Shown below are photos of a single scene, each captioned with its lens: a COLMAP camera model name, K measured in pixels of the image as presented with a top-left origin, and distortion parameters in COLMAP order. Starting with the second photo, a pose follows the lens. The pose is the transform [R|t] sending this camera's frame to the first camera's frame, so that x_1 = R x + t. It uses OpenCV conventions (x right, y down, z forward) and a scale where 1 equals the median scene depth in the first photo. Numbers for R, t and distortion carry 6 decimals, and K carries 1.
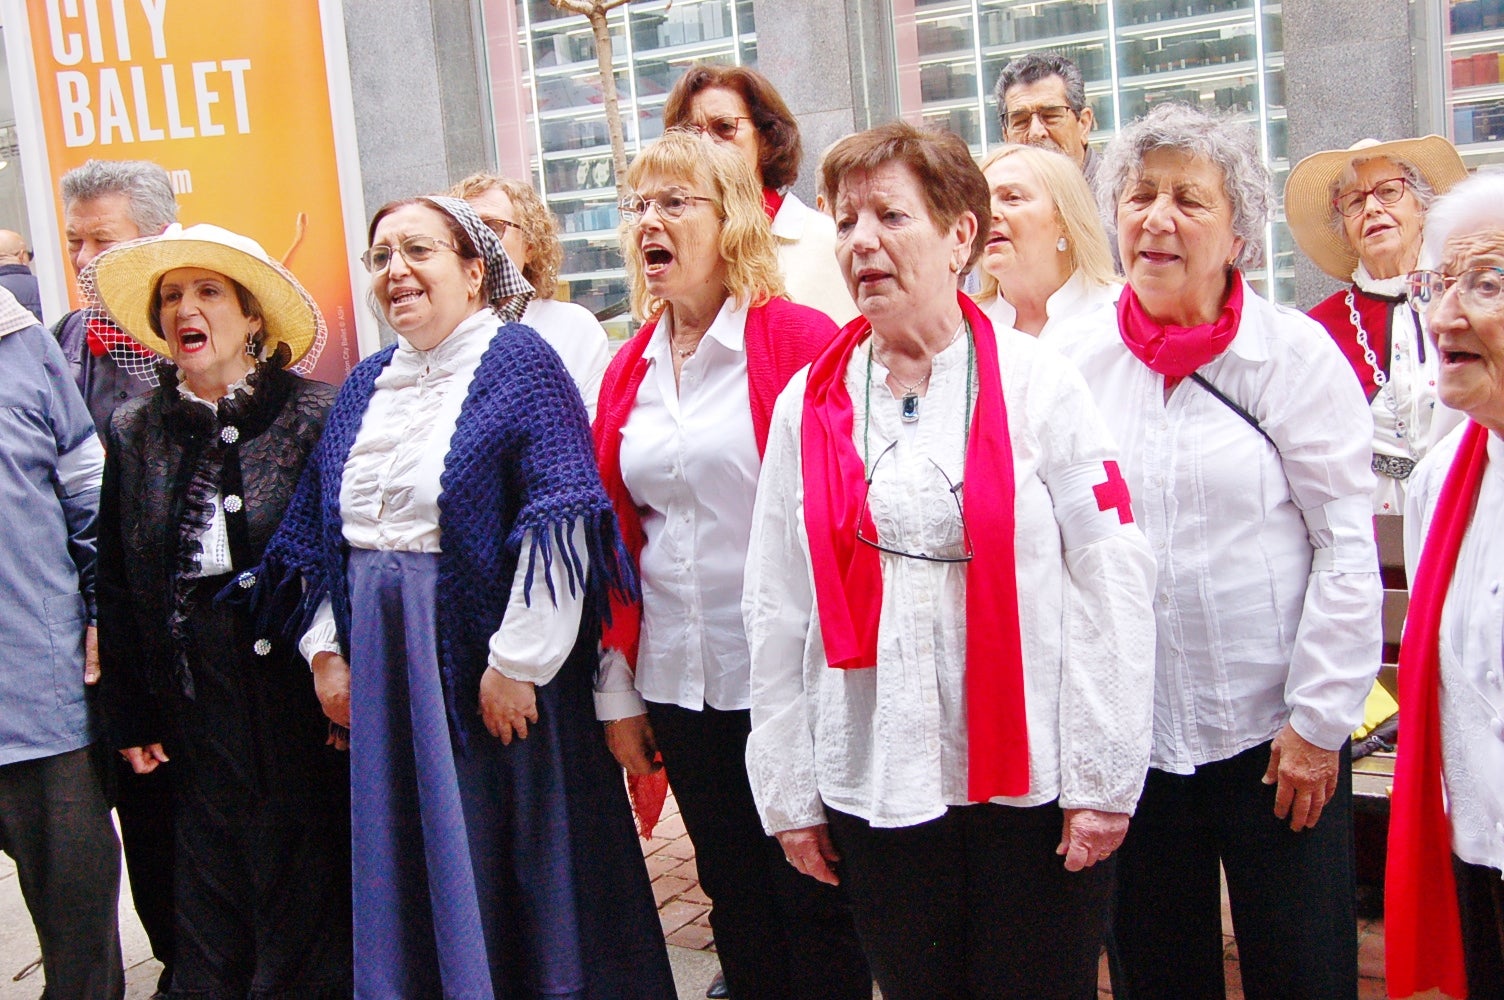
lens RADIAL K [[1778.3, 0, 775.5], [0, 1778.3, 498.0], [0, 0, 1]] dist [-0.015603, -0.055493]
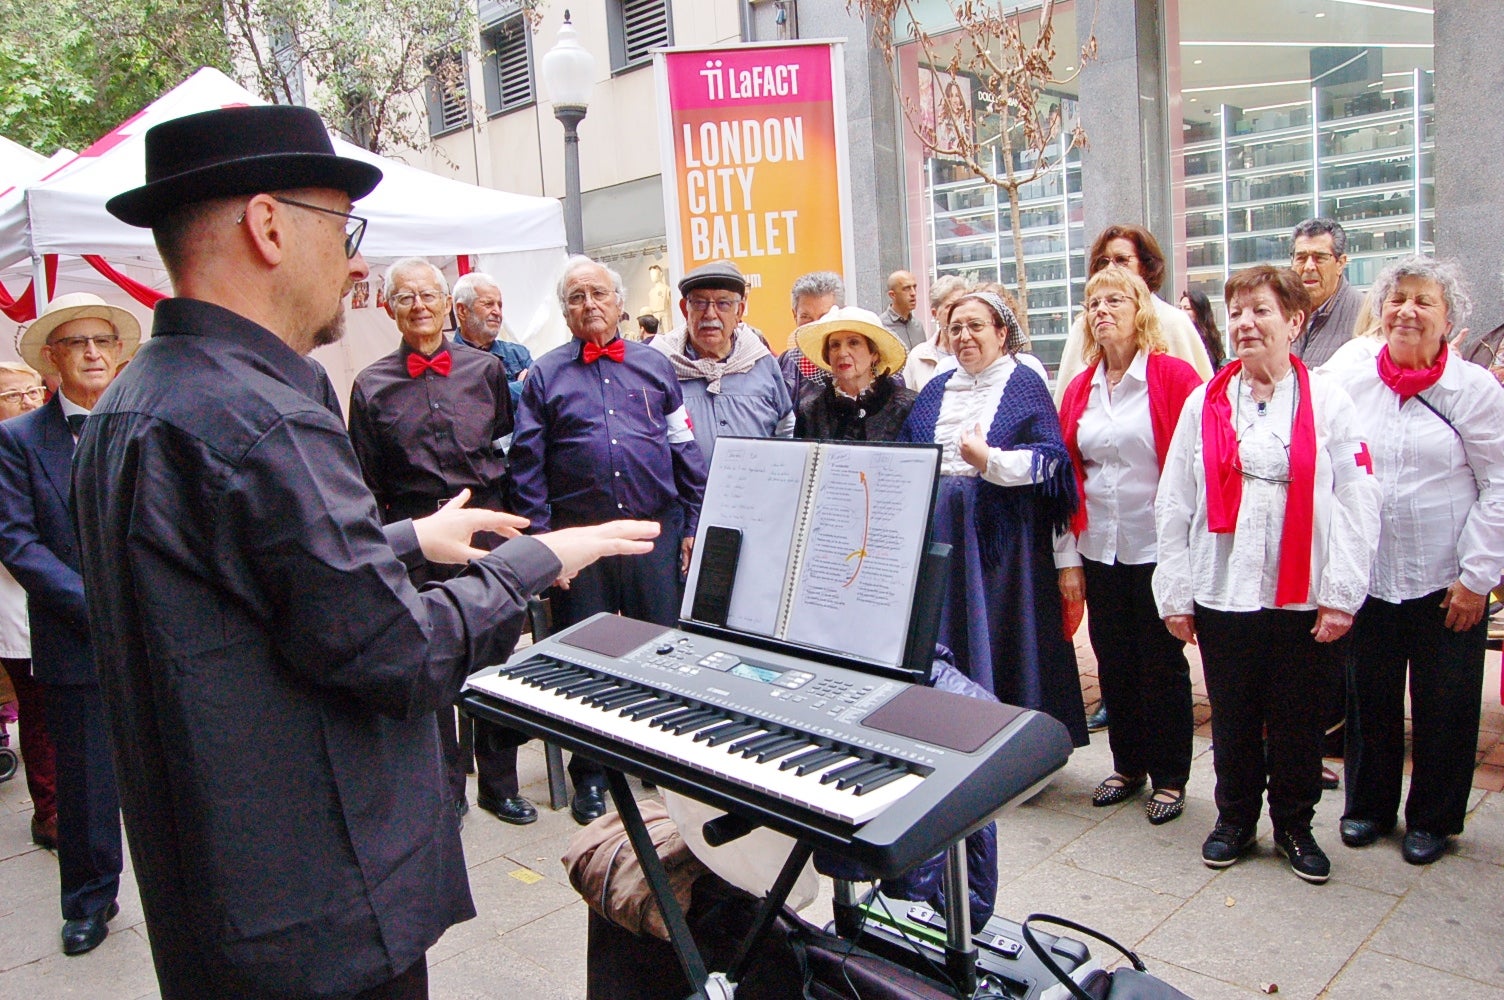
lens RADIAL K [[1170.2, 0, 745.8], [0, 1170.2, 537.9], [0, 0, 1]] dist [-0.061214, 0.008763]
pose [[0.971520, 0.061882, -0.228736, -0.133994], [-0.052290, 0.997489, 0.047766, 0.047361], [0.231117, -0.034445, 0.972316, -0.299005]]
